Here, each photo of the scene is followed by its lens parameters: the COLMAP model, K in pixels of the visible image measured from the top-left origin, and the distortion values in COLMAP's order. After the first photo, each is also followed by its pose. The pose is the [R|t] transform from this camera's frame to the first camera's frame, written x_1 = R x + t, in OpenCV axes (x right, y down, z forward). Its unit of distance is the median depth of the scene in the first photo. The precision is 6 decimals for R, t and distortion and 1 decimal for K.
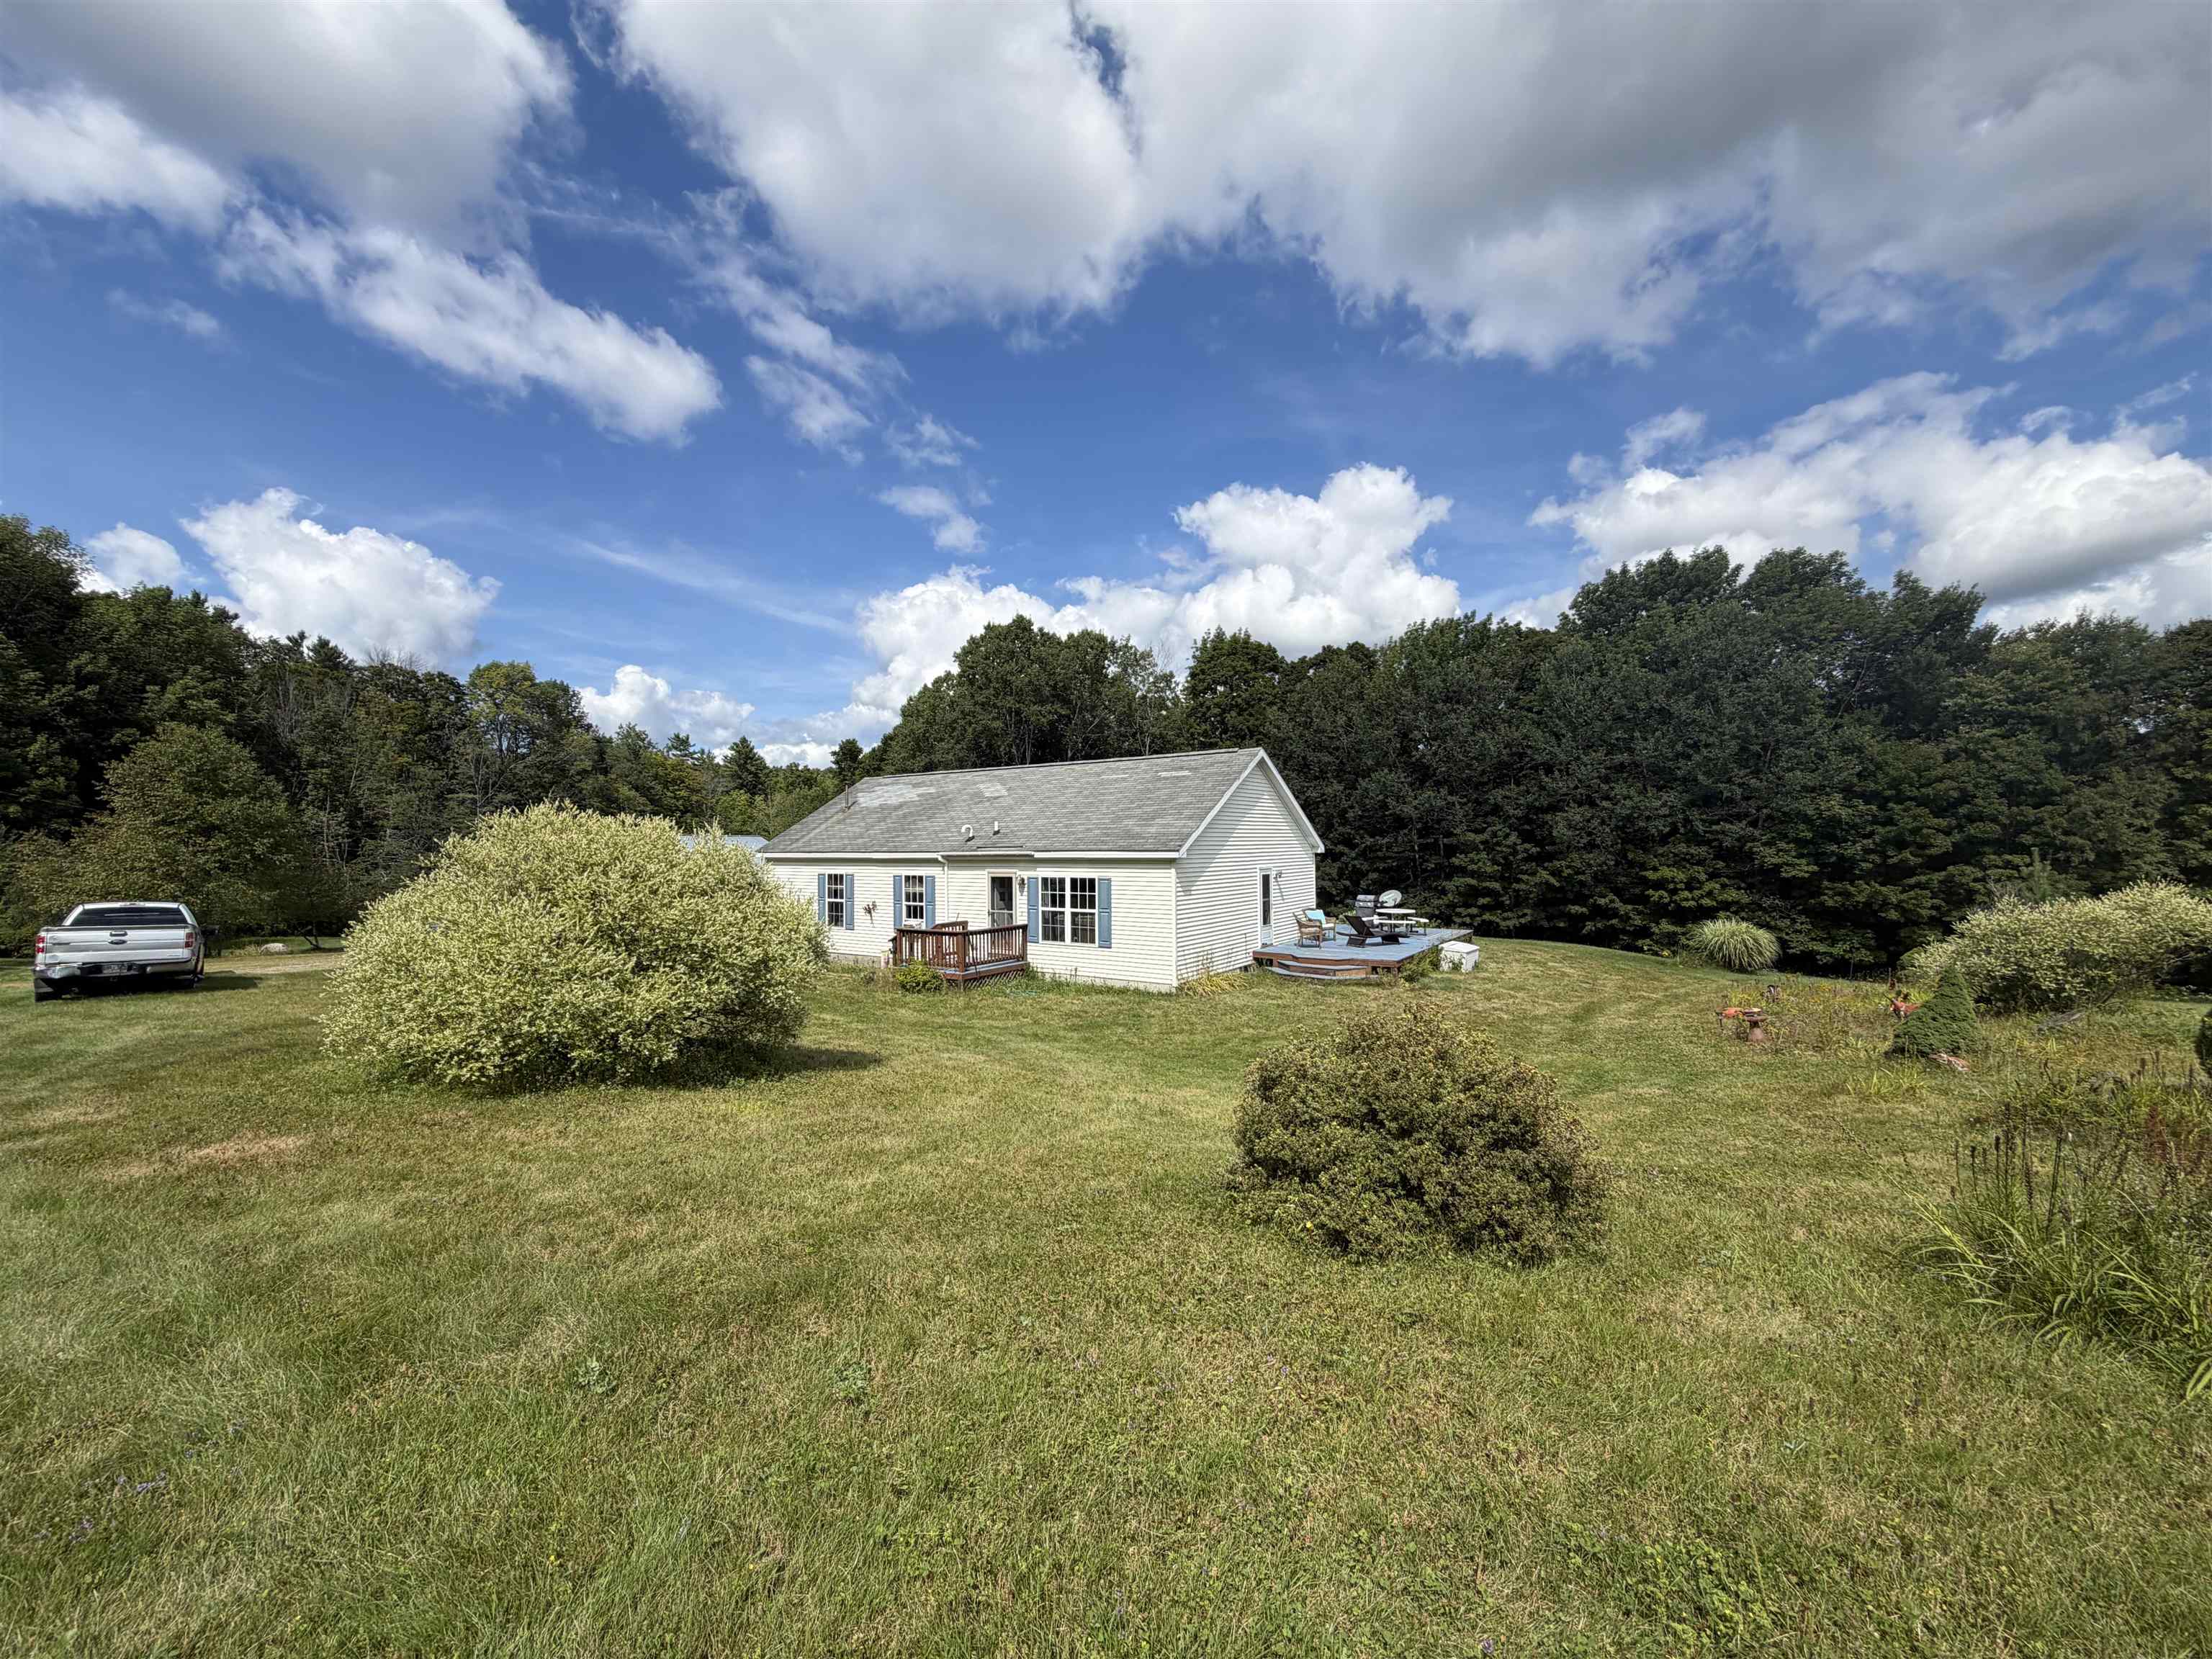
lens RADIAL K [[877.8, 0, 1098.6], [0, 877.8, 833.5], [0, 0, 1]] dist [-0.000817, 0.000049]
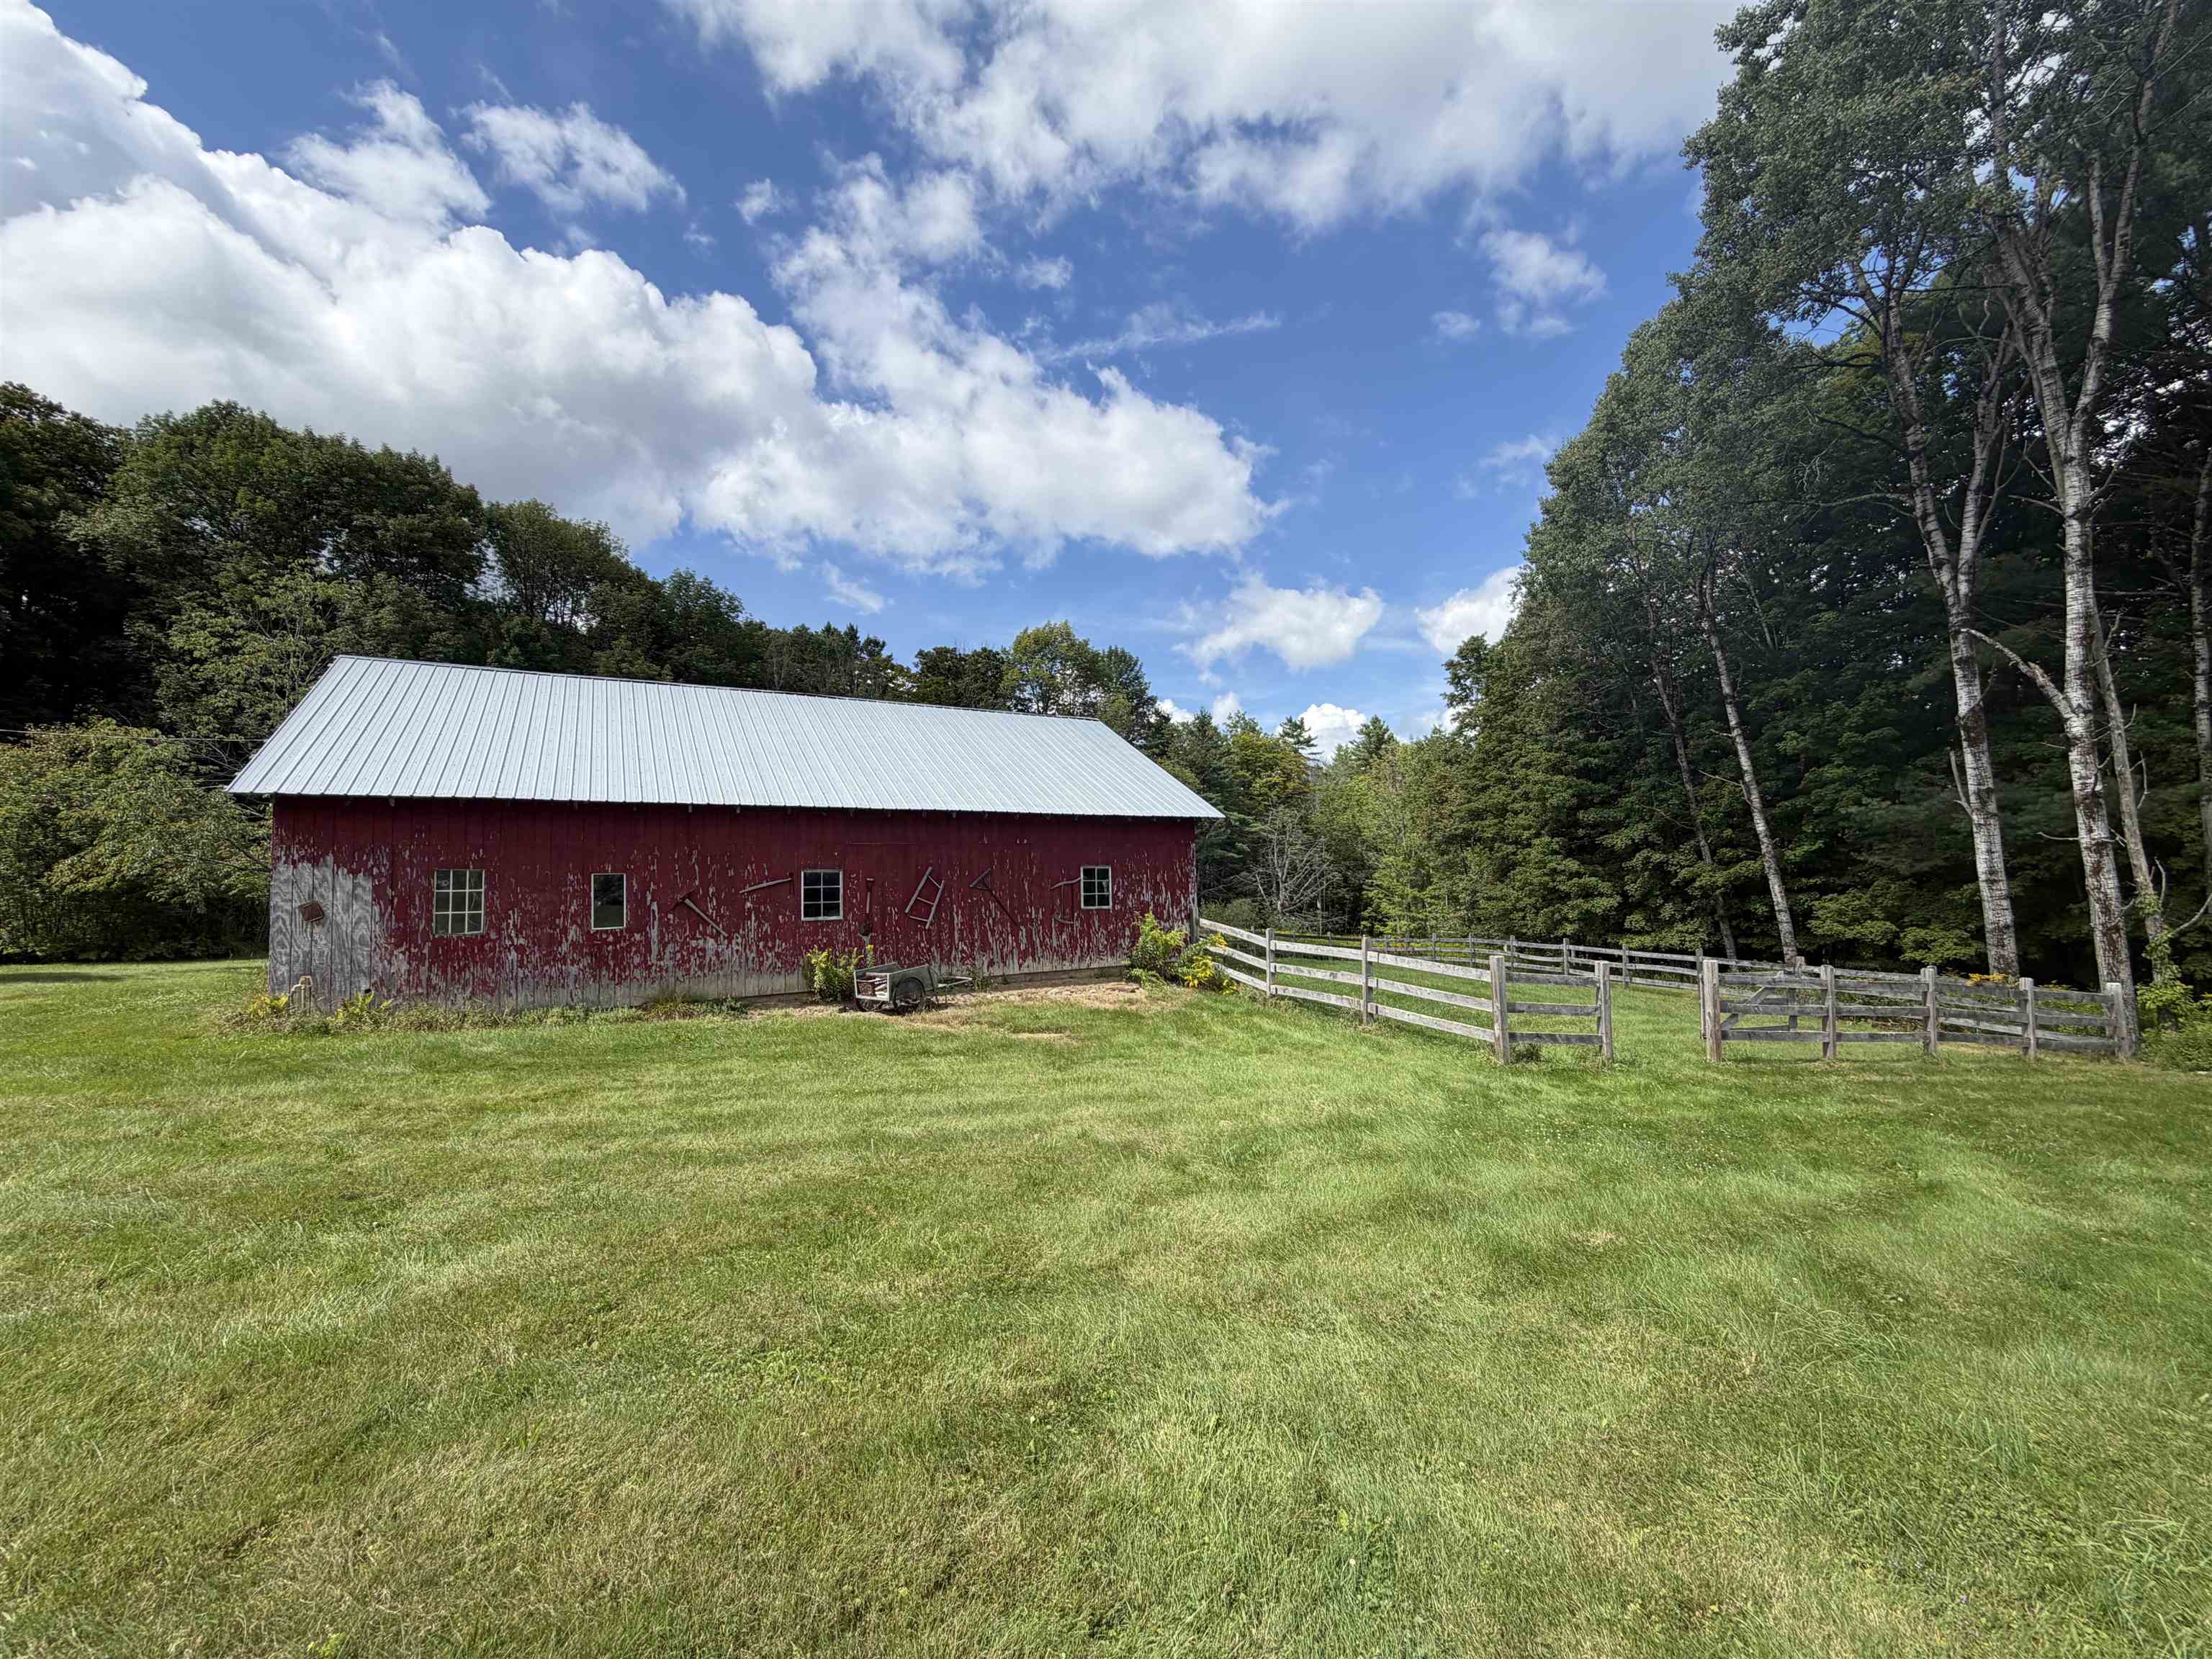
lens RADIAL K [[877.8, 0, 1109.0], [0, 877.8, 830.1], [0, 0, 1]] dist [-0.000817, 0.000049]
pose [[0.733175, -0.052949, -0.677976, -0.125234], [0.028238, 0.998475, -0.047441, 0.062519], [0.679453, 0.015638, 0.733552, 0.666623]]
